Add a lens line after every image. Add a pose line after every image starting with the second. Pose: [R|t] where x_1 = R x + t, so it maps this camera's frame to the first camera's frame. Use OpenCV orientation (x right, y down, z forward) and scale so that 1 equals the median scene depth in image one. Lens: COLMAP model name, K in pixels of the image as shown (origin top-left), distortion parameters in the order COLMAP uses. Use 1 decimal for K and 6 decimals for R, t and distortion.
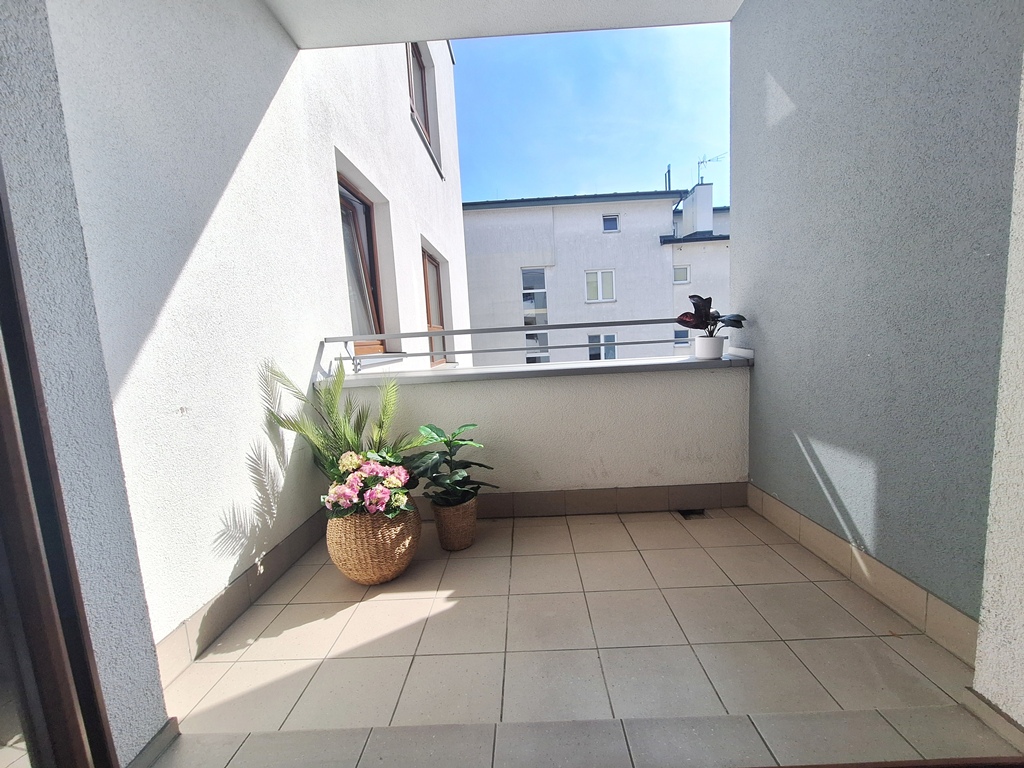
lens RADIAL K [[404.0, 0, 511.6], [0, 404.0, 382.4], [0, 0, 1]] dist [-0.002442, -0.000490]
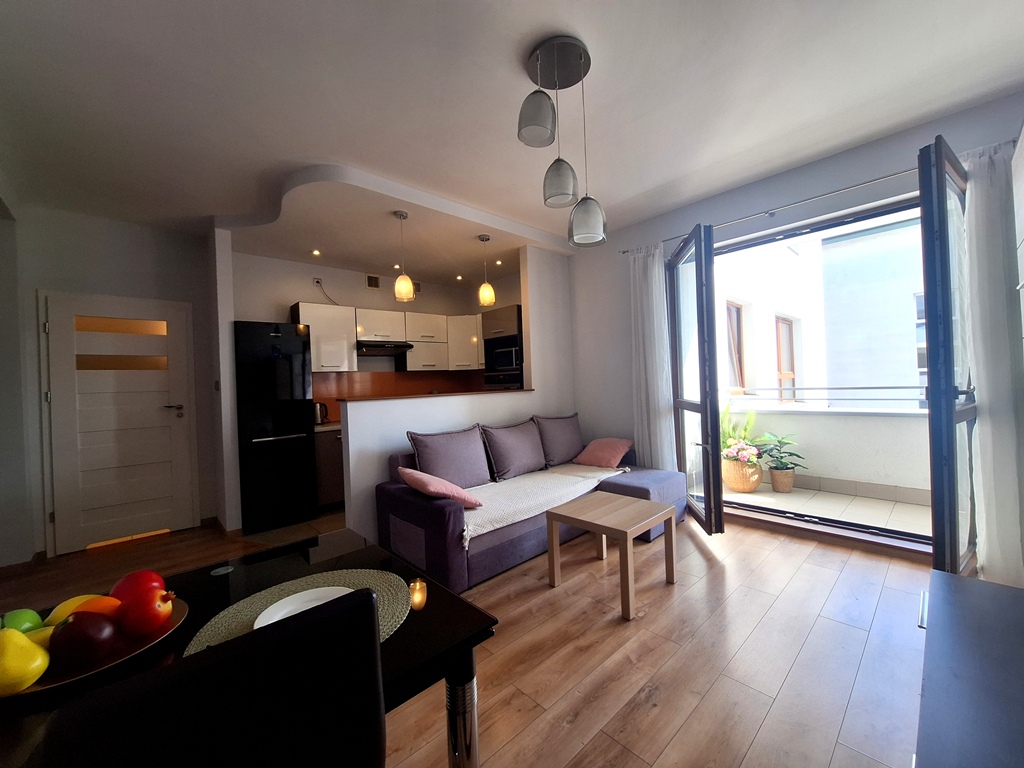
lens RADIAL K [[404.0, 0, 507.5], [0, 404.0, 379.3], [0, 0, 1]] dist [-0.002442, -0.000490]
pose [[0.691214, 0.028717, -0.722080, 0.413067], [-0.083611, 0.995678, -0.040439, 0.026888], [0.717797, 0.088326, 0.690627, -1.672803]]
